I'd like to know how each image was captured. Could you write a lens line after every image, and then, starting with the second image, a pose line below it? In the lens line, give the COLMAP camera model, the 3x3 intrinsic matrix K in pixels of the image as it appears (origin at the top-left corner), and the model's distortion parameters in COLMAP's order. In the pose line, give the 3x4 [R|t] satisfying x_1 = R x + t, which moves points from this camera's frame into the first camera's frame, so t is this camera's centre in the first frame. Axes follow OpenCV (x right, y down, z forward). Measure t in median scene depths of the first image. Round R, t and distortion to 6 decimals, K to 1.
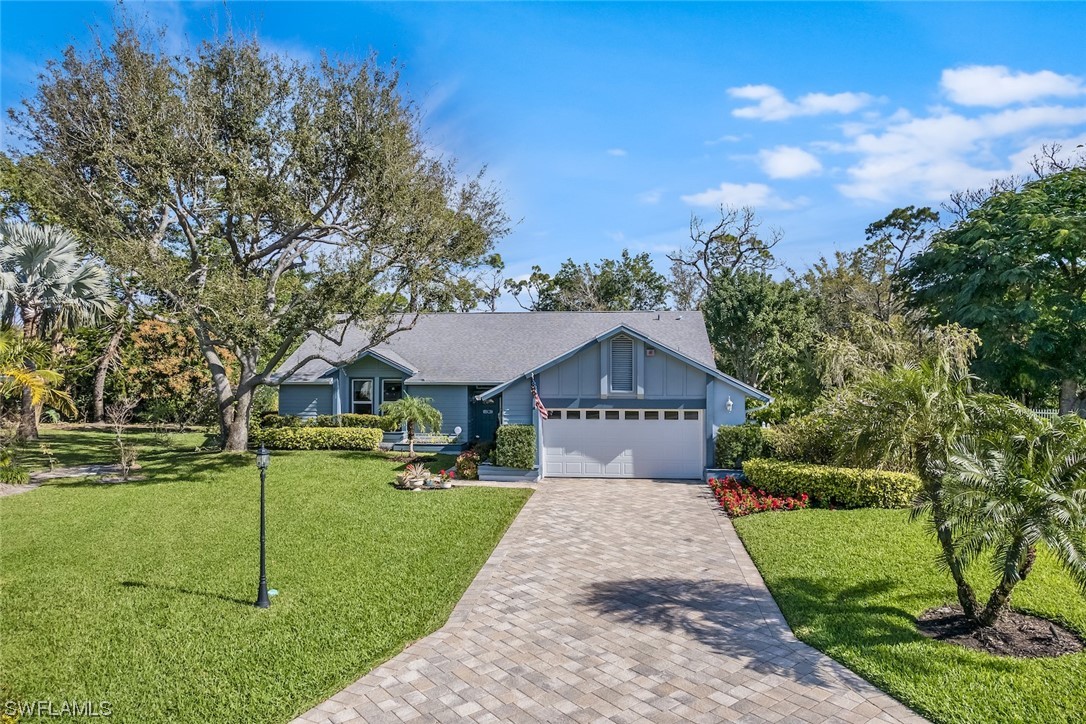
lens RADIAL K [[704.6, 0, 543.0], [0, 704.6, 362.0], [0, 0, 1]] dist [-0.075319, 0.062790]
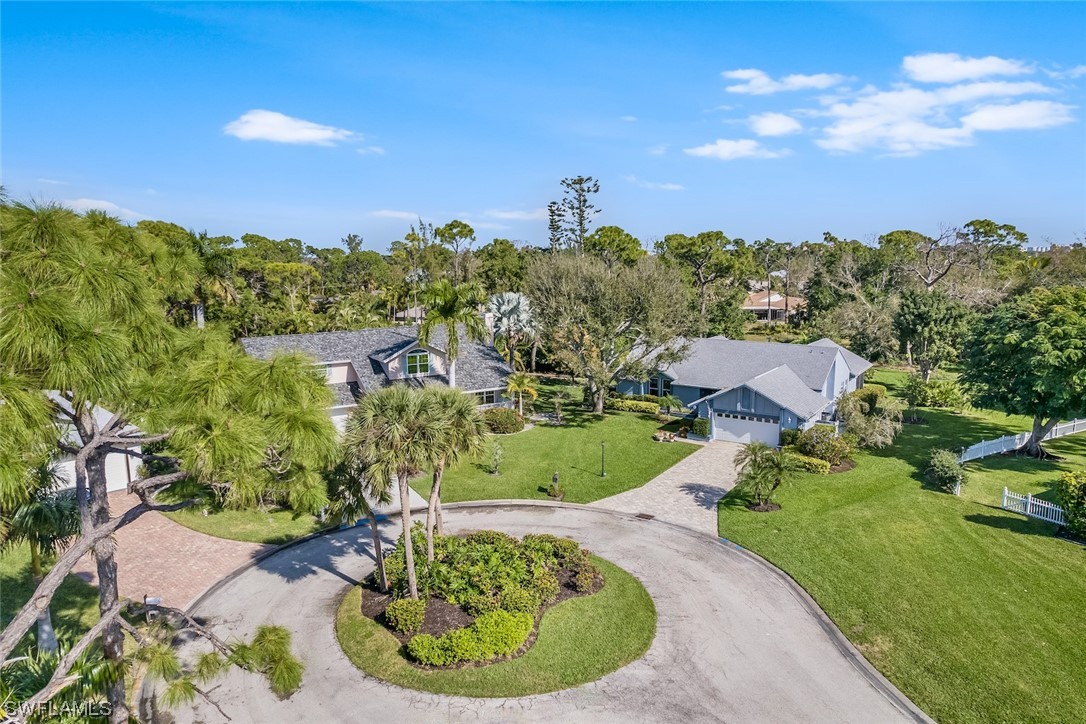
lens RADIAL K [[704.6, 0, 543.0], [0, 704.6, 362.0], [0, 0, 1]] dist [-0.075319, 0.062790]
pose [[0.879513, 0.066350, -0.471228, 0.644617], [0.012249, 0.986748, 0.161798, -0.534604], [0.475718, -0.148076, 0.867044, -1.437018]]
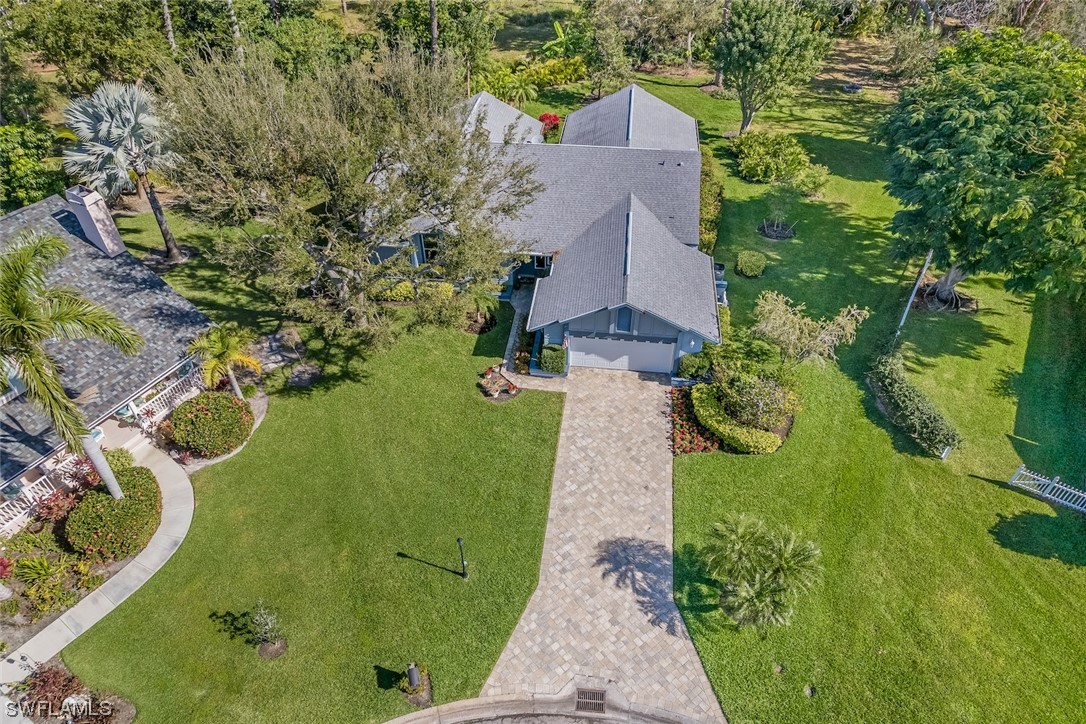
lens RADIAL K [[693.1, 0, 543.0], [0, 693.1, 362.0], [0, 0, 1]] dist [-0.063206, 0.058656]
pose [[0.999976, -0.001178, -0.006813, -0.053331], [0.005432, 0.743449, 0.668770, -0.947624], [0.004278, -0.668791, 0.743438, -0.165078]]
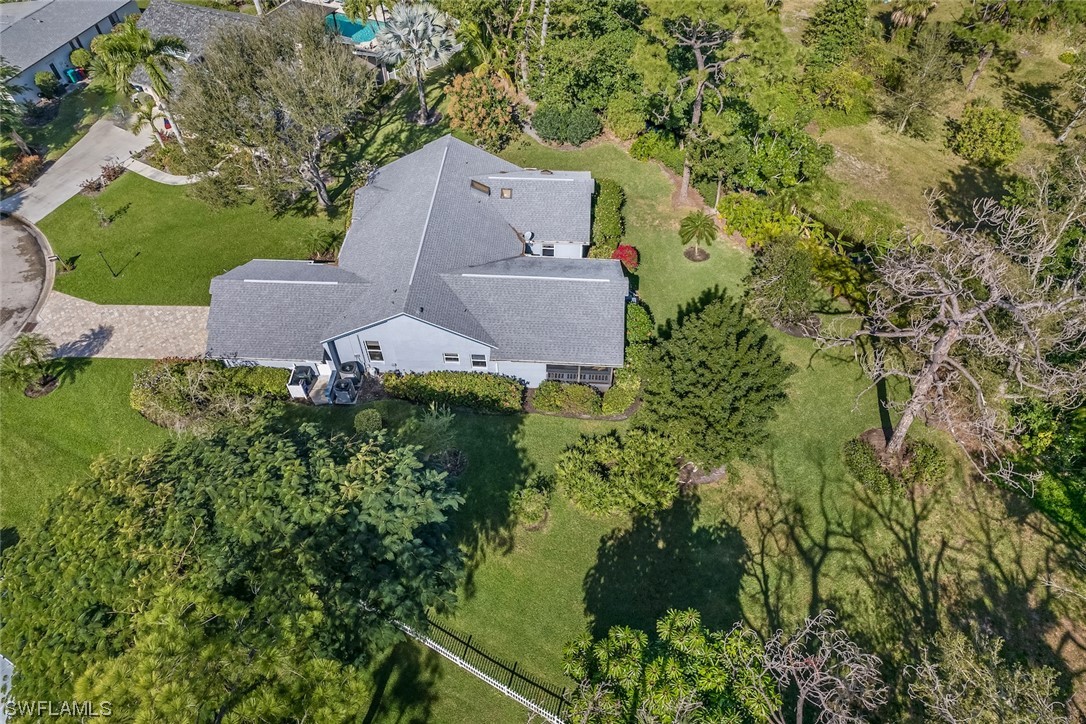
lens RADIAL K [[693.1, 0, 543.0], [0, 693.1, 362.0], [0, 0, 1]] dist [-0.063206, 0.058656]
pose [[0.064019, 0.752158, -0.655865, 1.716998], [0.019137, 0.656167, 0.754373, -1.428050], [0.997765, -0.060846, 0.027613, 1.941989]]
